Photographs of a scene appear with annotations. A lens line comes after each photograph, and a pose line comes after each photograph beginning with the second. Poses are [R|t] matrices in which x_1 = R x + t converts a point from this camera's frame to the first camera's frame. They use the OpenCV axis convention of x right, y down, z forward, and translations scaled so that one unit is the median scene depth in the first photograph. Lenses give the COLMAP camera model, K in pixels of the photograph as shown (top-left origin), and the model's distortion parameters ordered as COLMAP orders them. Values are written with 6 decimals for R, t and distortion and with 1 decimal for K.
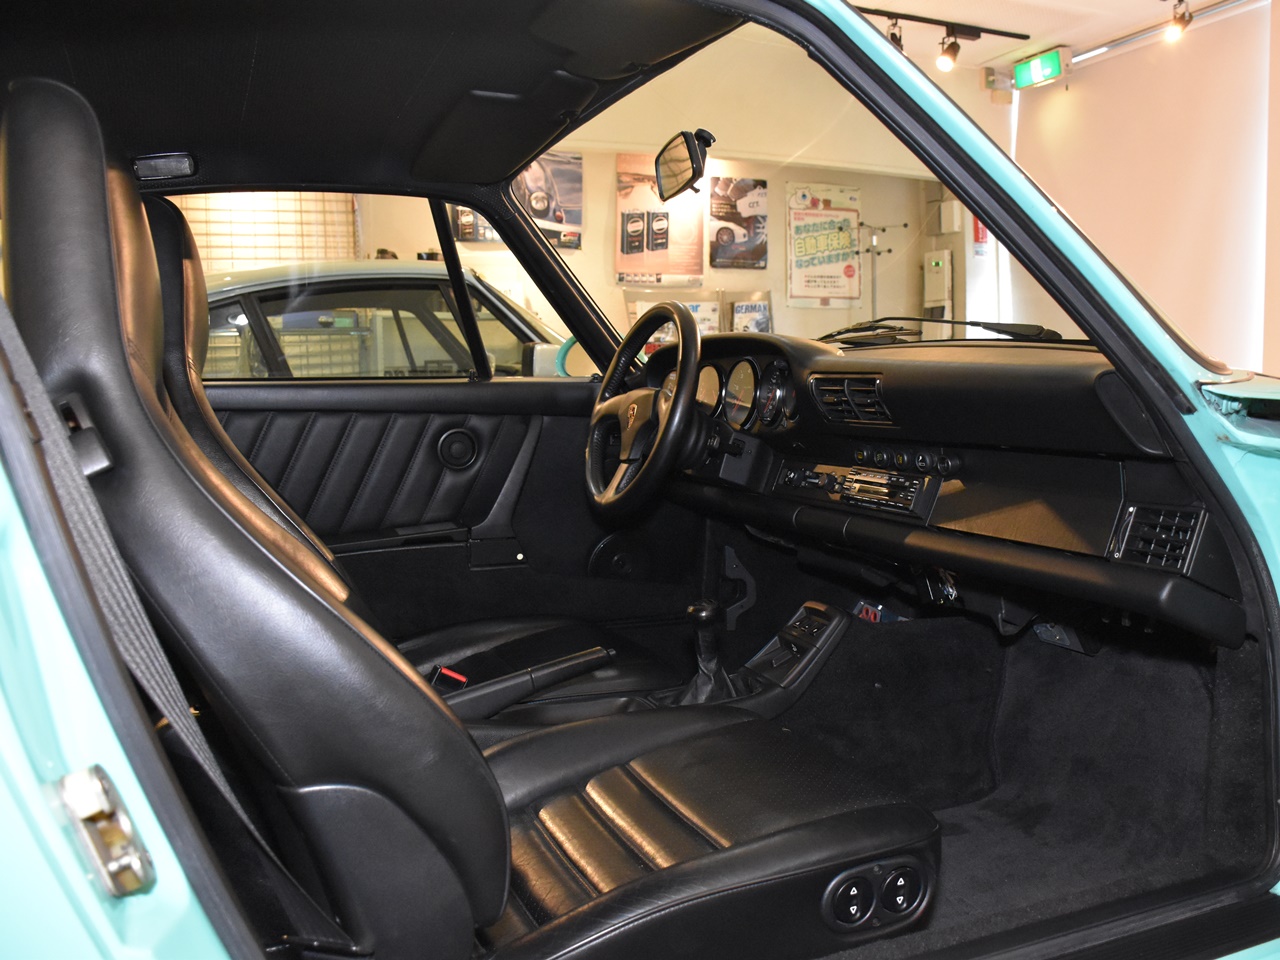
lens RADIAL K [[1213.8, 0, 640.8], [0, 1213.8, 508.6], [0, 0, 1]] dist [-0.162347, 0.110595]
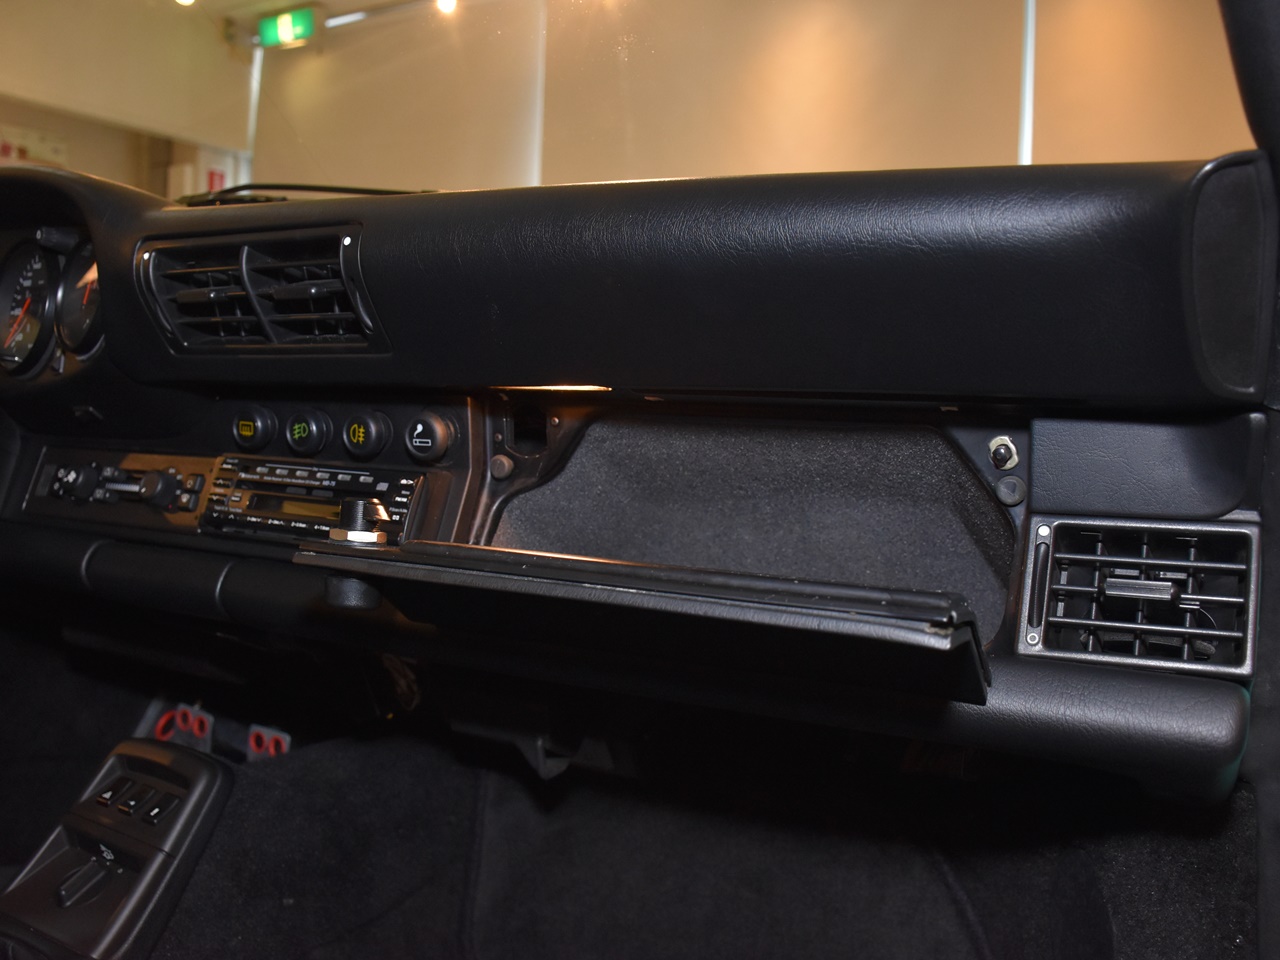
lens RADIAL K [[1213.8, 0, 640.8], [0, 1213.8, 508.6], [0, 0, 1]] dist [-0.162347, 0.110595]
pose [[0.790916, -0.017696, 0.611669, 0.019097], [0.027153, 0.999612, -0.006190, -0.006254], [-0.611322, 0.021504, 0.791089, 0.520950]]
